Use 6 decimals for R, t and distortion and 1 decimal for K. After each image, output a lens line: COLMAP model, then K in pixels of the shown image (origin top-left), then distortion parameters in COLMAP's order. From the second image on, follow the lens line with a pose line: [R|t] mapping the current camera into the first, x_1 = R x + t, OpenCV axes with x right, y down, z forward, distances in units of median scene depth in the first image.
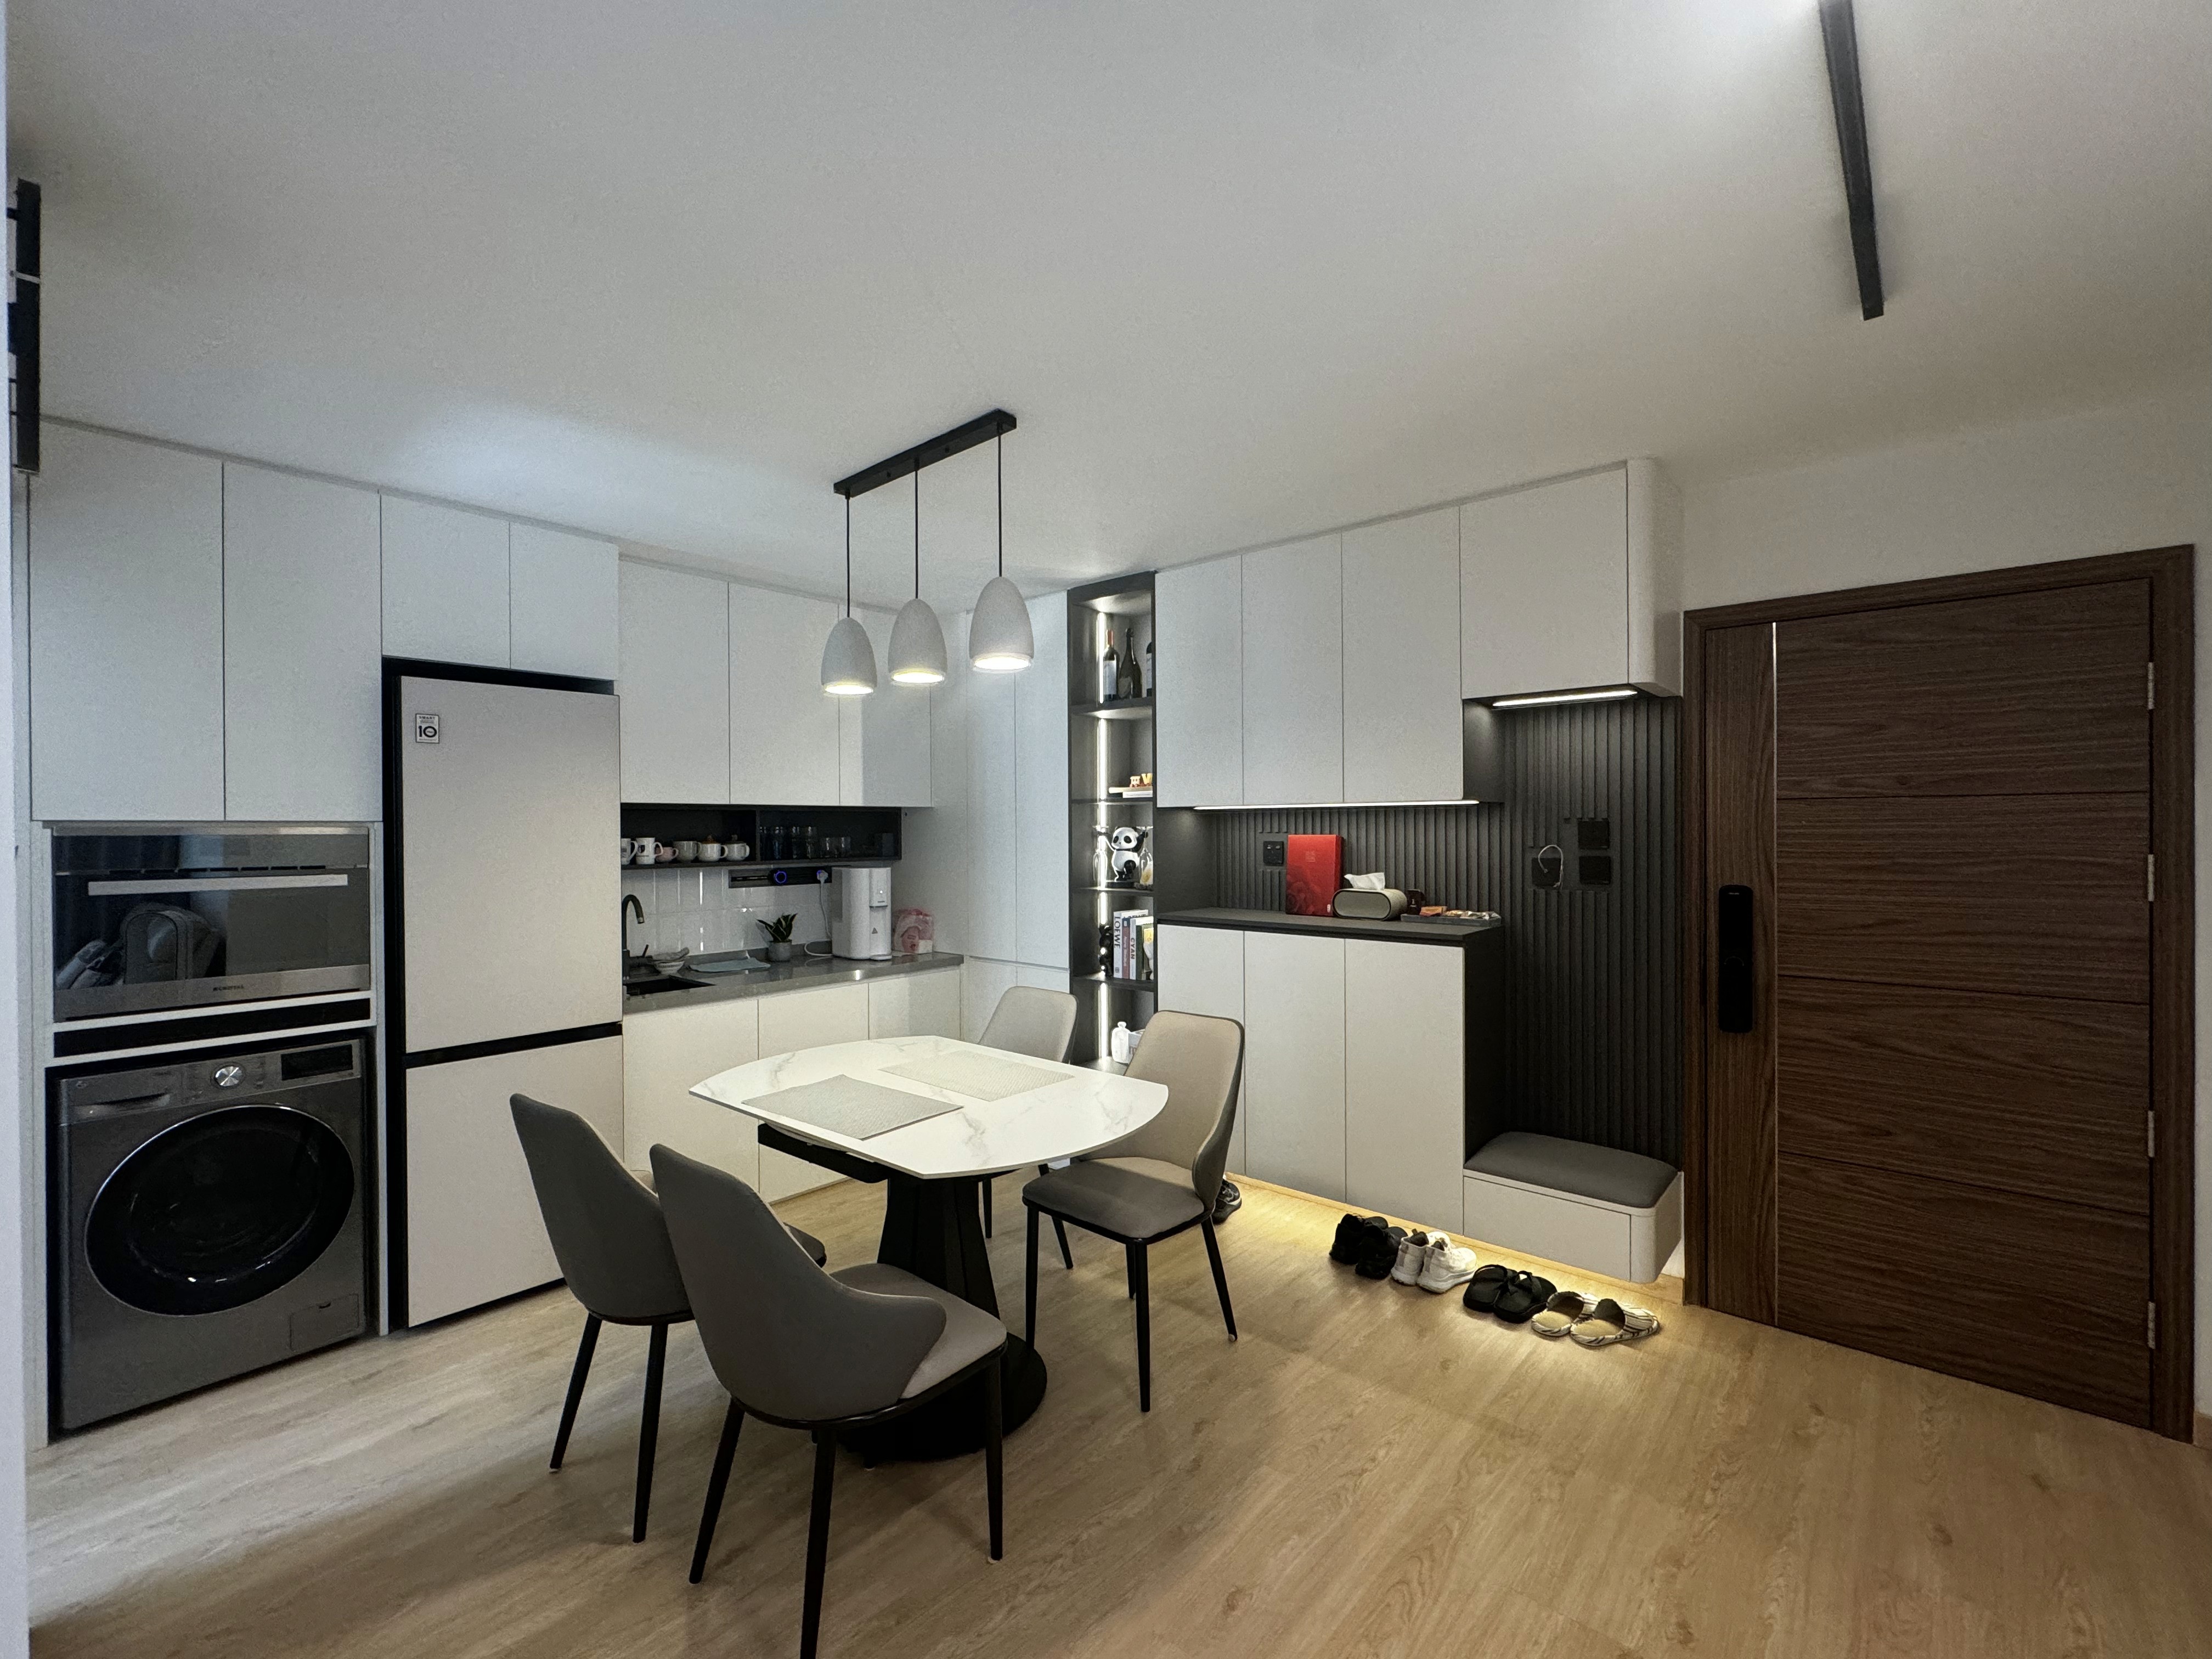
lens RADIAL K [[959.1, 0, 1102.9], [0, 959.1, 835.4], [0, 0, 1]] dist [-0.001430, -0.000627]
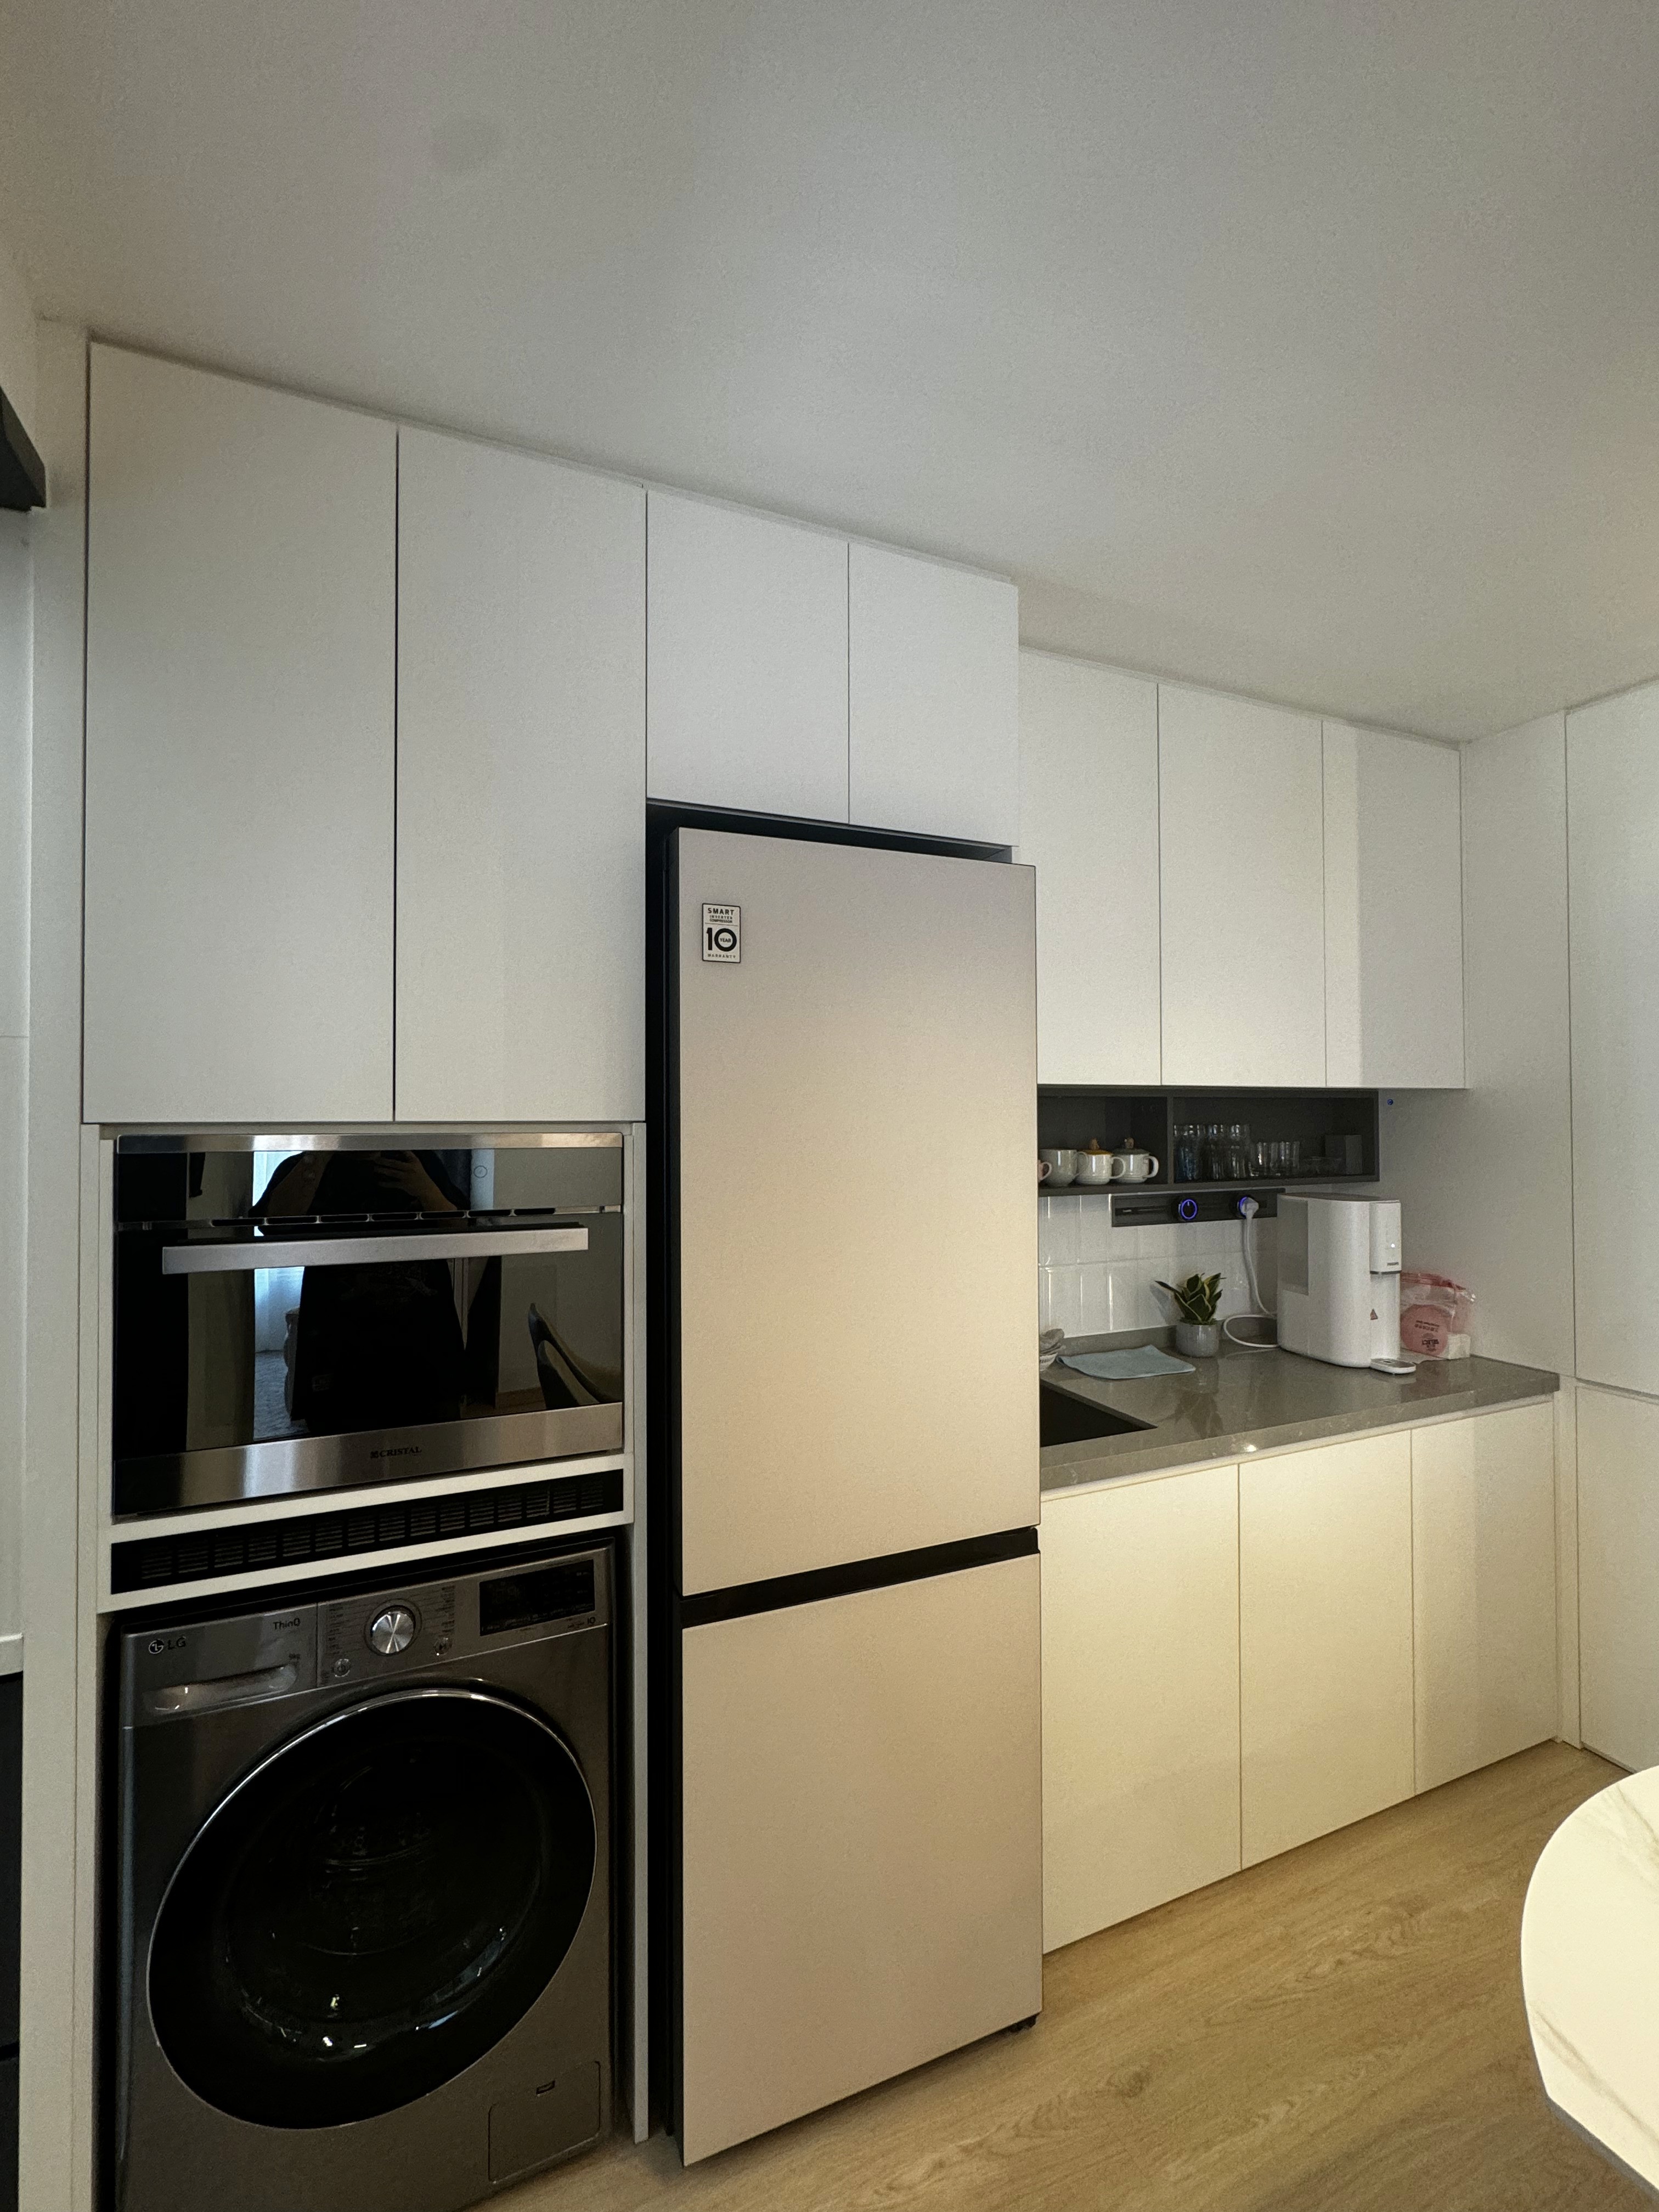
lens RADIAL K [[959.1, 0, 829.5], [0, 959.1, 1106.0], [0, 0, 1]] dist [-0.001430, -0.000627]
pose [[0.901608, -0.006183, -0.432510, -0.374946], [-0.002387, 0.999811, -0.019269, -0.011320], [0.432548, 0.018405, 0.901423, 0.493151]]
